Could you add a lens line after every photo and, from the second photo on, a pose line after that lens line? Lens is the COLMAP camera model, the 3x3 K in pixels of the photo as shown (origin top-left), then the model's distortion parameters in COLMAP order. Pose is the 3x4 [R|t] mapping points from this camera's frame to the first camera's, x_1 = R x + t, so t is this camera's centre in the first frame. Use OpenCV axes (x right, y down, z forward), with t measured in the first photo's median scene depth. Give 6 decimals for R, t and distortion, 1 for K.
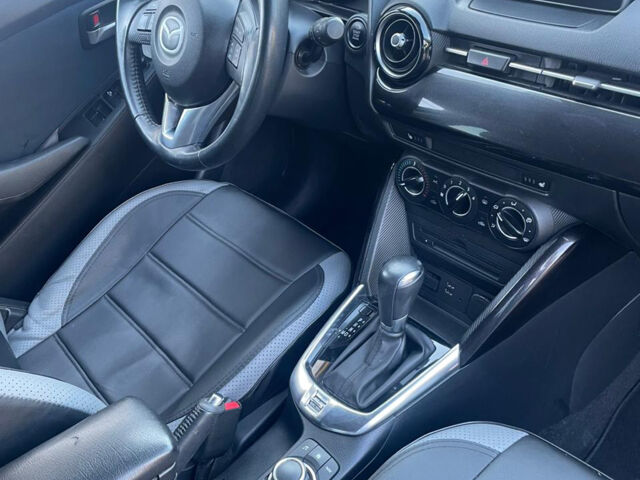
lens RADIAL K [[487.8, 0, 320.0], [0, 487.8, 240.0], [0, 0, 1]] dist [0.001493, -0.000589]
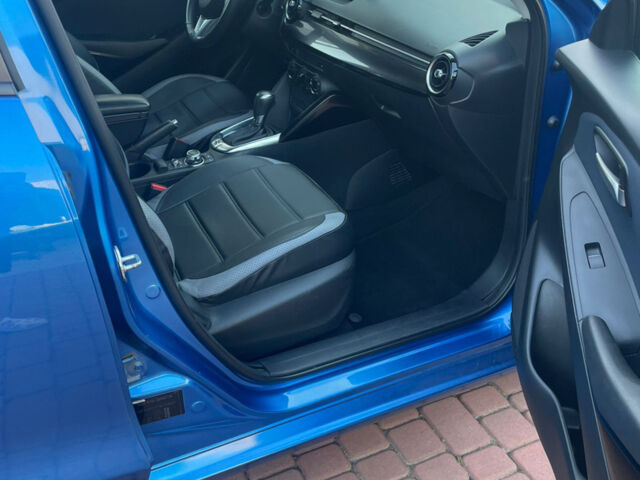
lens RADIAL K [[487.8, 0, 320.0], [0, 487.8, 240.0], [0, 0, 1]] dist [0.001493, -0.000589]
pose [[0.950687, 0.263704, -0.163261, 0.924409], [-0.275392, 0.959856, -0.053252, 0.731140], [0.142664, 0.095586, 0.985145, -1.127507]]
